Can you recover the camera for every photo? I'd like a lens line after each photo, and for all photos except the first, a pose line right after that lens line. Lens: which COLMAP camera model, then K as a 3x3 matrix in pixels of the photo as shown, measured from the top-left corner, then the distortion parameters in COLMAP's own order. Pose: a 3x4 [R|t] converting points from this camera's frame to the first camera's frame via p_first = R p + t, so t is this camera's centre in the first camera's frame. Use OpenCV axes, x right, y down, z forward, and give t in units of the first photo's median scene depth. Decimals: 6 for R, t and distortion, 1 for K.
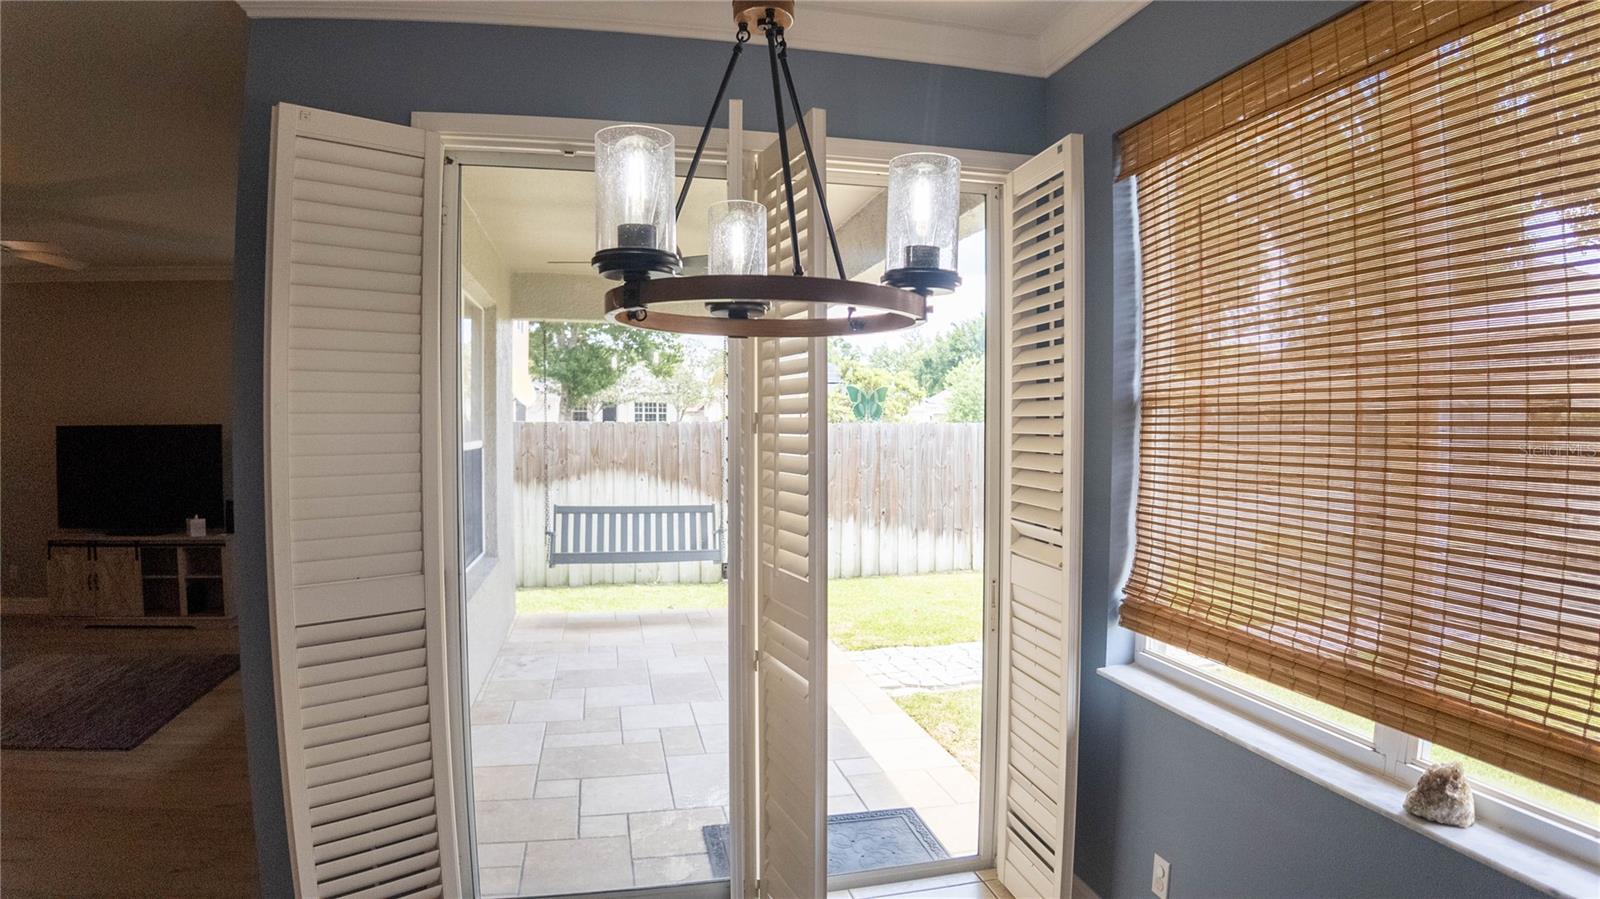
lens RADIAL K [[855.7, 0, 806.7], [0, 855.7, 449.8], [0, 0, 1]] dist [-0.117425, -0.000087]
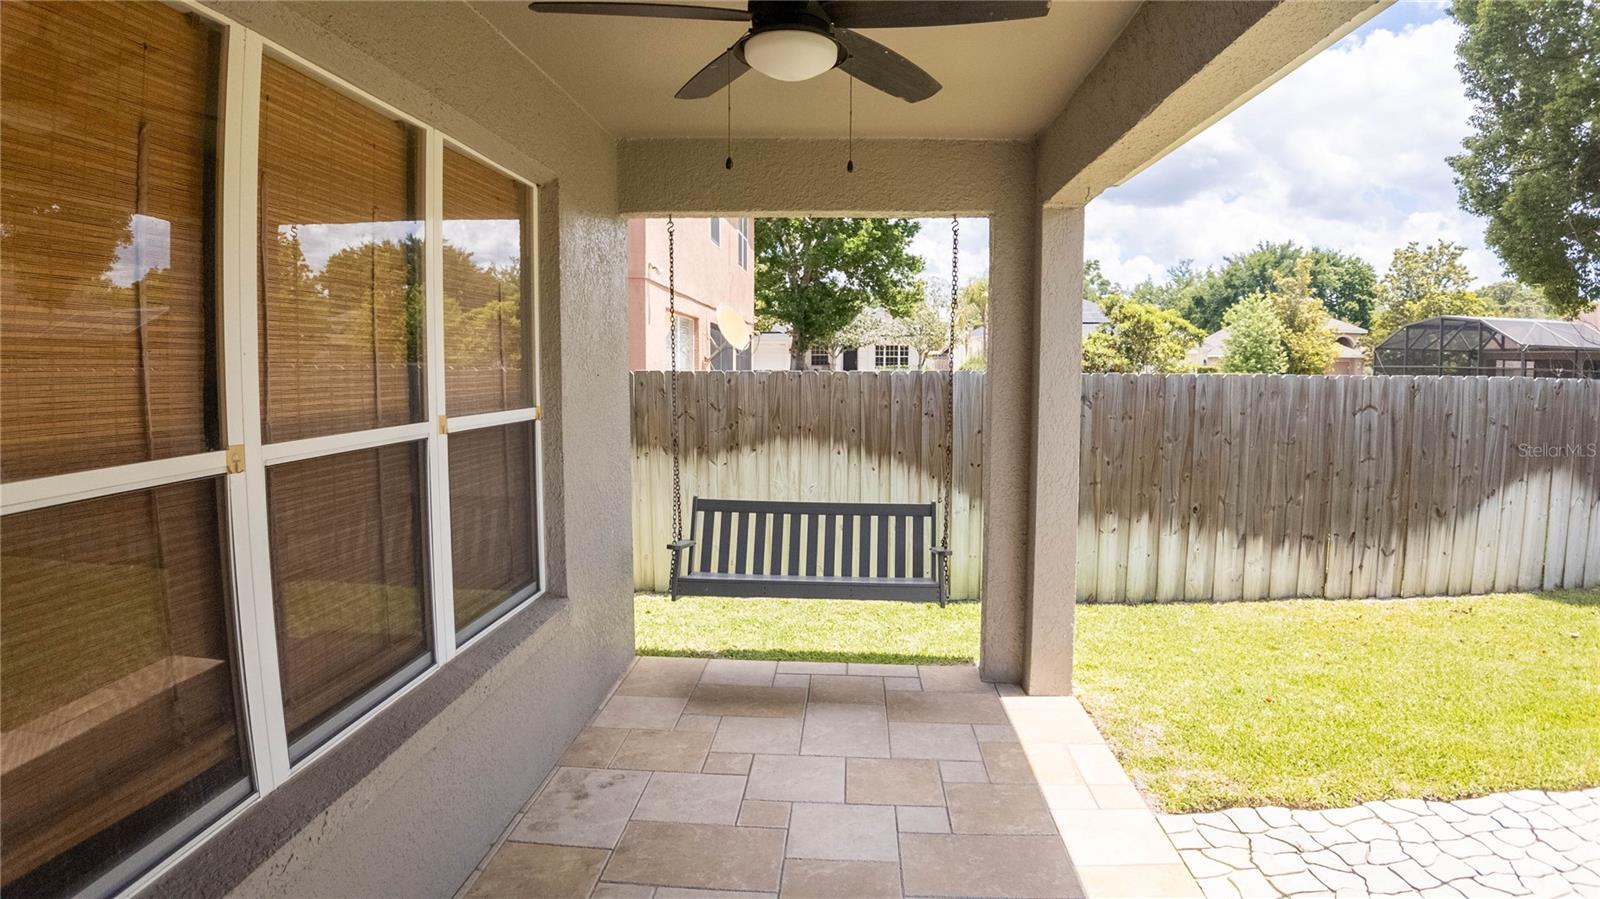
lens RADIAL K [[841.7, 0, 800.0], [0, 841.7, 449.5], [0, 0, 1]] dist [-0.111822, 0.002638]
pose [[0.955885, 0.024304, -0.292733, -0.017748], [-0.004451, 0.997655, 0.068297, -0.014384], [0.293707, -0.063981, 0.953752, 0.297623]]
